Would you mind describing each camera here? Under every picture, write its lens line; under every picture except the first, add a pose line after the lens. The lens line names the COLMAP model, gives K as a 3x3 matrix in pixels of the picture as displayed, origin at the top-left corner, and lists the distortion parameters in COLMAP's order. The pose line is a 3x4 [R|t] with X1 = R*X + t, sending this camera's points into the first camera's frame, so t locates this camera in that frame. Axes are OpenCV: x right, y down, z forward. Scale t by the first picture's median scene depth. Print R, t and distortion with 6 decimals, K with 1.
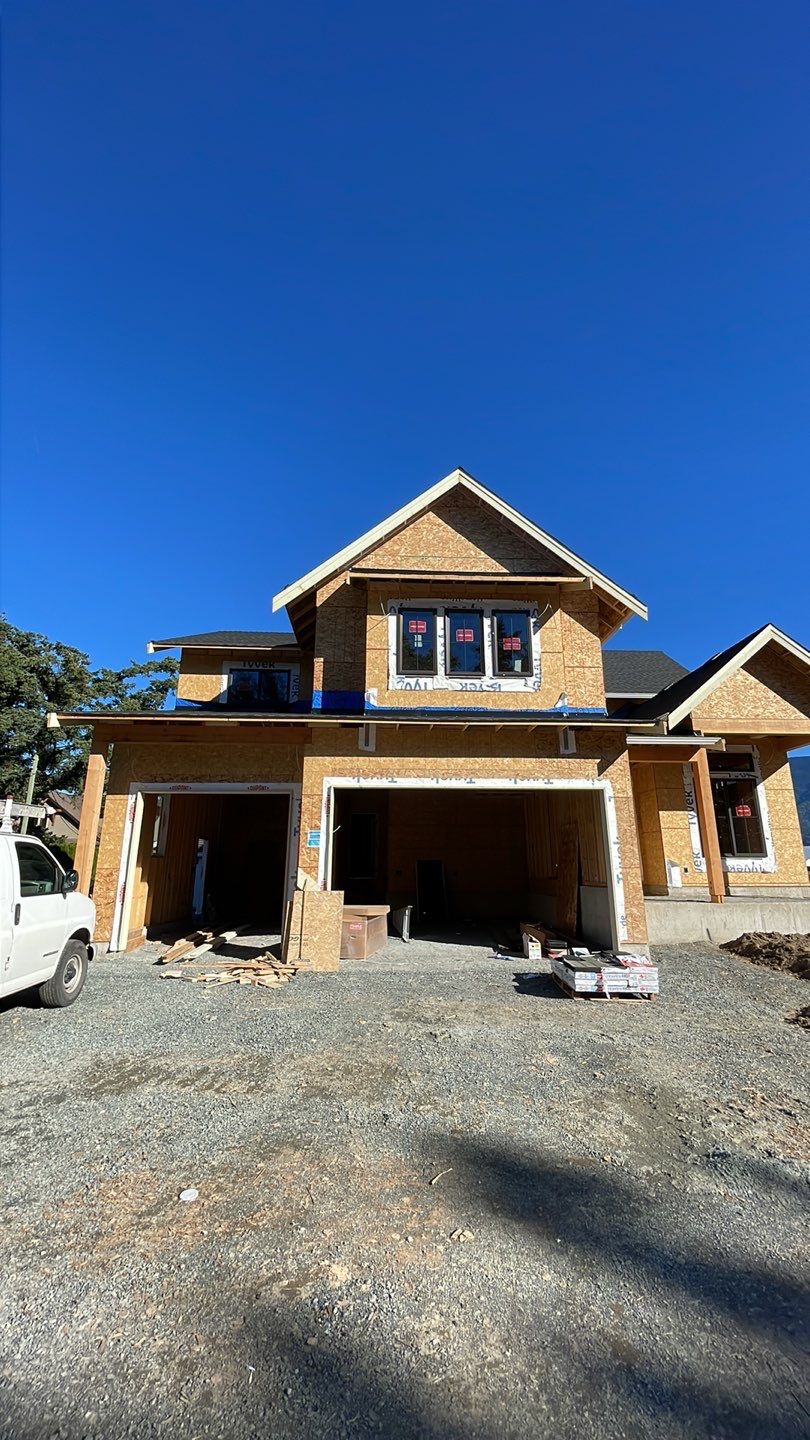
lens RADIAL K [[578.0, 0, 414.6], [0, 578.0, 721.7], [0, 0, 1]] dist [0.003819, 0.000056]
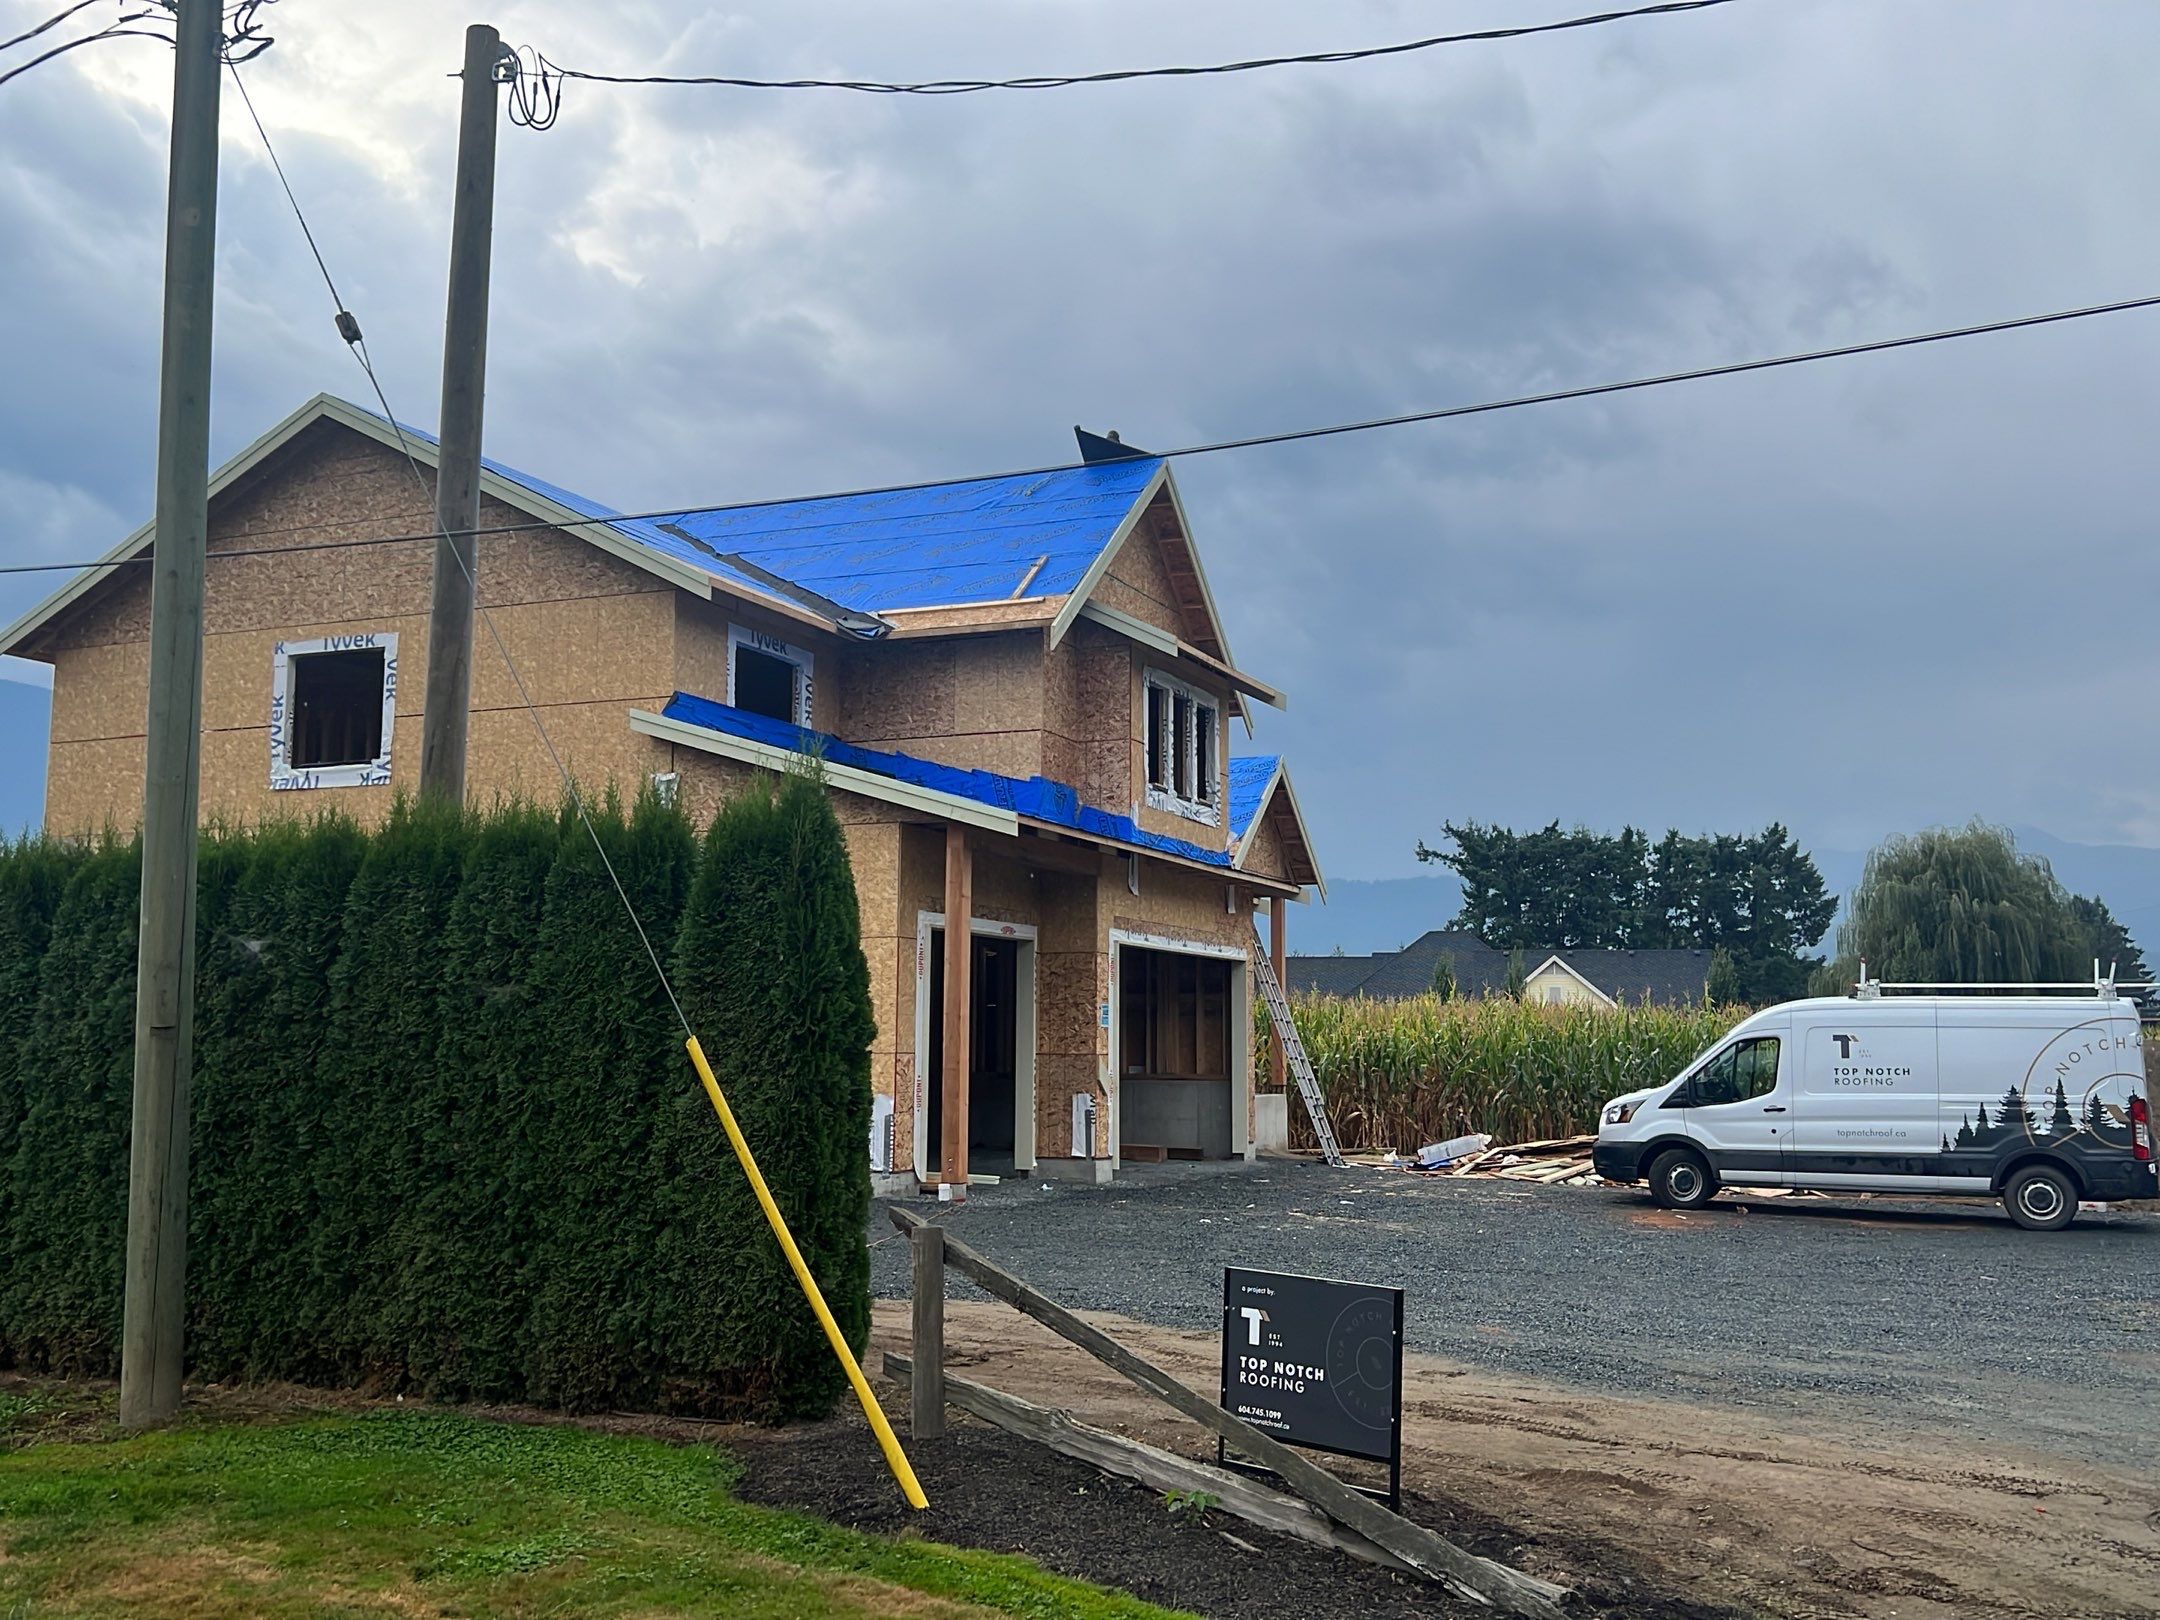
lens RADIAL K [[1723.9, 0, 1078.3], [0, 1723.9, 807.3], [0, 0, 1]] dist [-0.000228, -0.028307]
pose [[0.451326, 0.118108, 0.884509, -1.893113], [-0.228449, 0.973463, -0.013418, -0.005947], [-0.862622, -0.196009, 0.466331, 0.108817]]
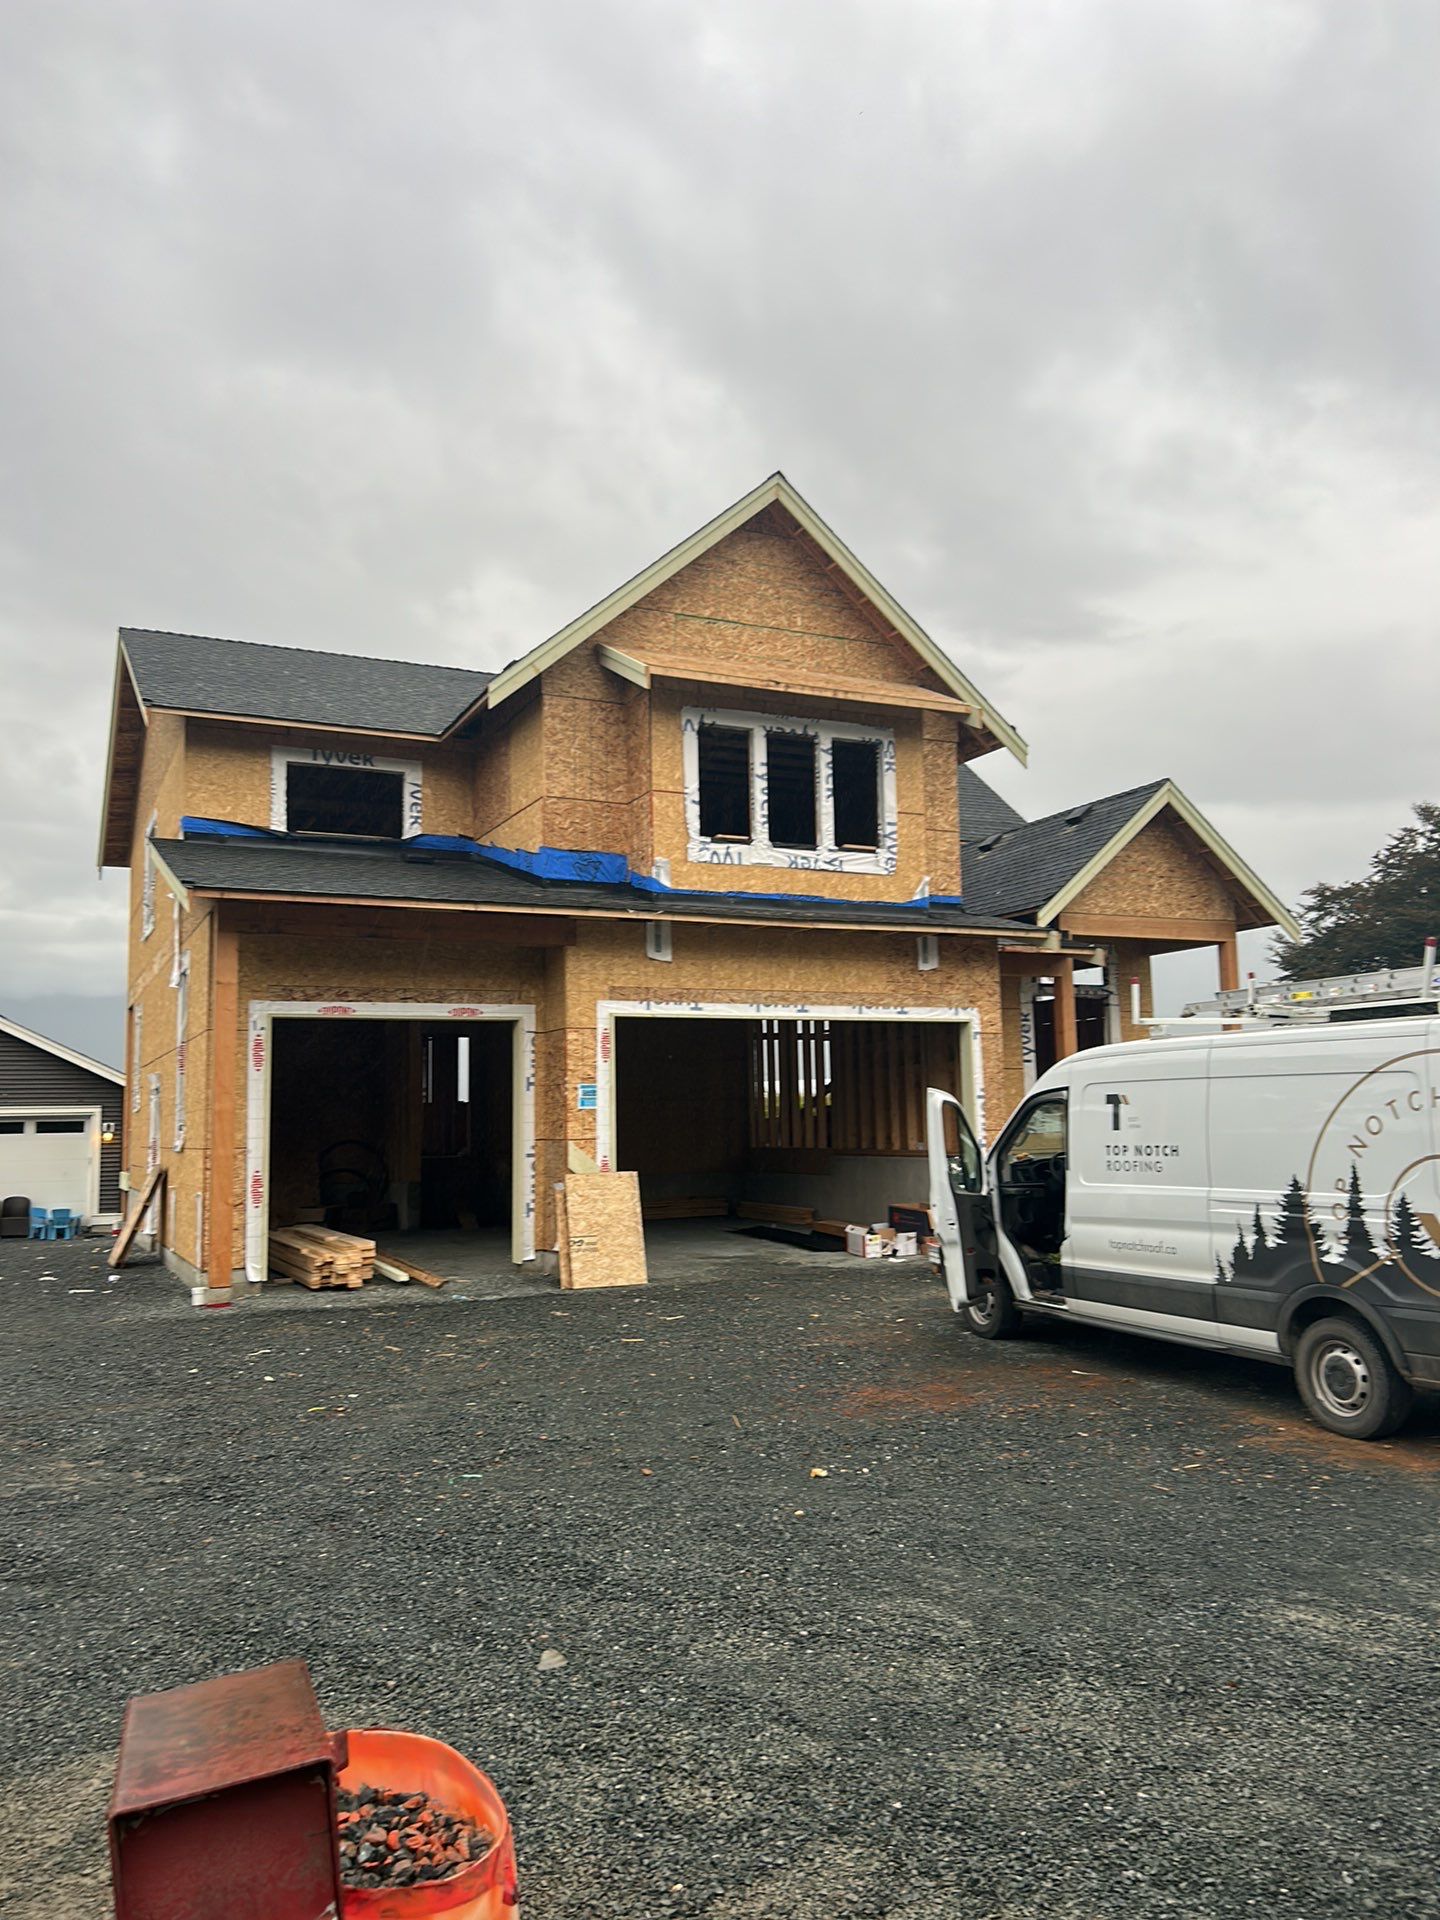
lens RADIAL K [[1532.3, 0, 722.2], [0, 1532.3, 976.7], [0, 0, 1]] dist [-0.000228, -0.028307]
pose [[0.917198, 0.021231, 0.397865, -0.669080], [-0.082933, 0.986881, 0.138522, -0.165079], [-0.389704, -0.160048, 0.906926, -0.545881]]
